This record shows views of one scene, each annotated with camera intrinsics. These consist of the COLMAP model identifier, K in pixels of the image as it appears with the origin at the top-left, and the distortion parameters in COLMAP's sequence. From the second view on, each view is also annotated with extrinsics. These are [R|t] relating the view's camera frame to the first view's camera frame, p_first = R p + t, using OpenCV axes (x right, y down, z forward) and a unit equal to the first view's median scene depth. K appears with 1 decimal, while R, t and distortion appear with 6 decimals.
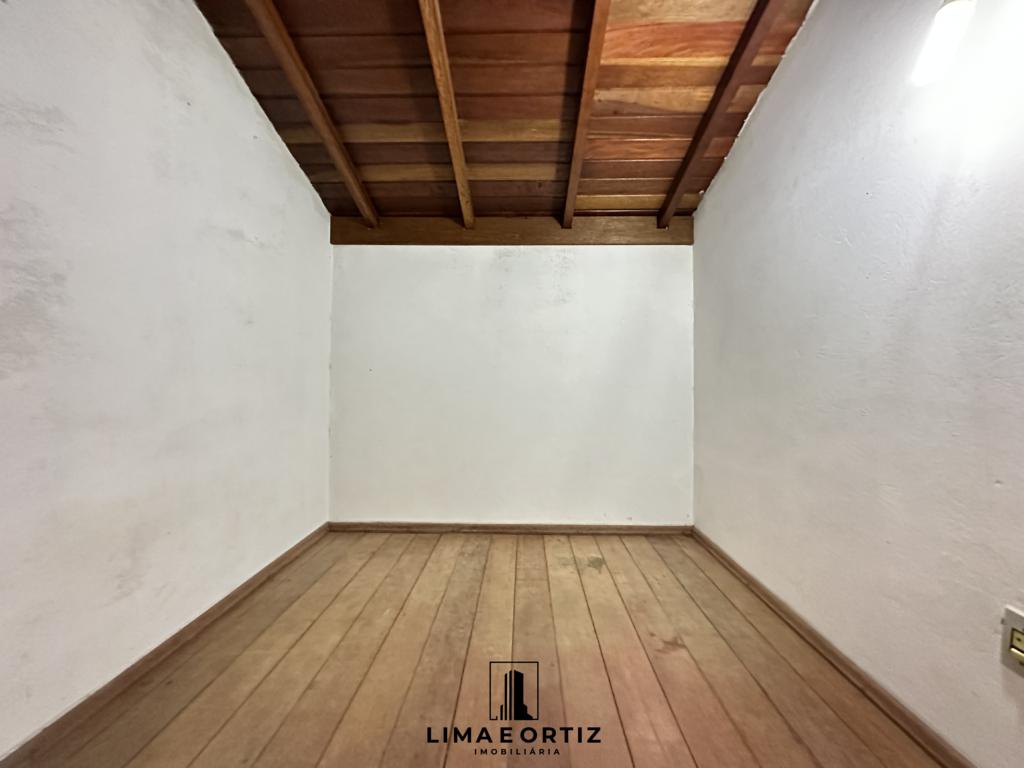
lens RADIAL K [[409.2, 0, 513.6], [0, 409.2, 384.4], [0, 0, 1]] dist [-0.003583, 0.000519]
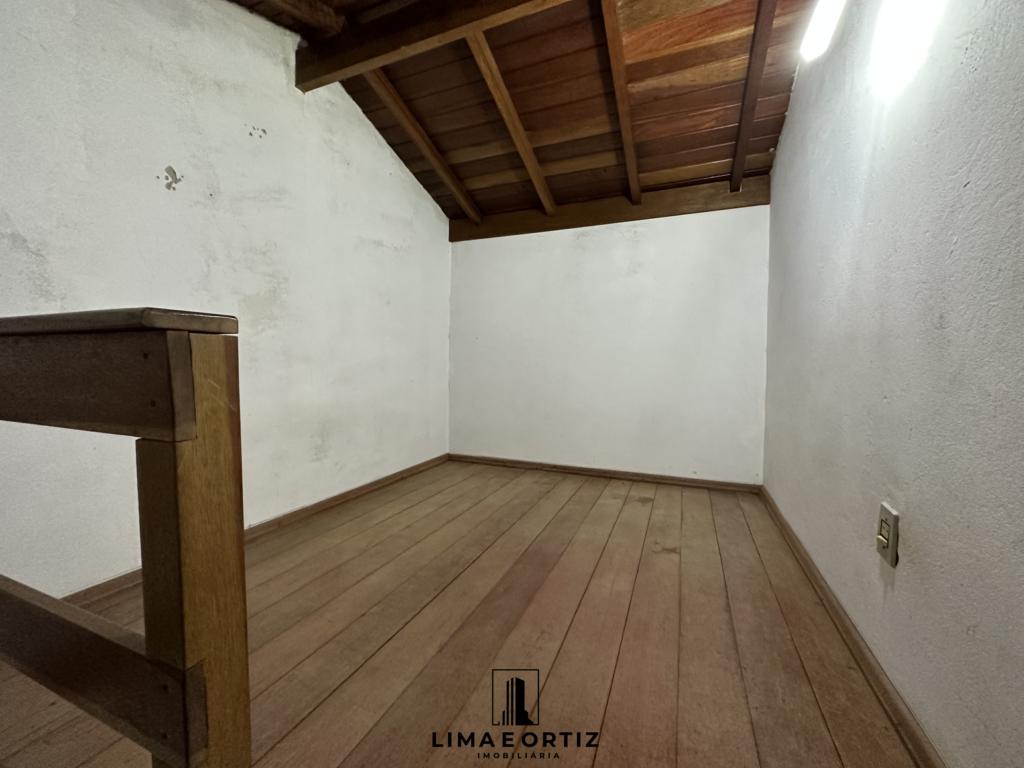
lens RADIAL K [[409.2, 0, 512.9], [0, 409.2, 384.8], [0, 0, 1]] dist [-0.003583, 0.000519]
pose [[0.932345, 0.019603, -0.361038, 0.282892], [-0.005149, 0.999148, 0.040954, 0.073218], [0.361533, -0.036325, 0.931651, -0.202525]]
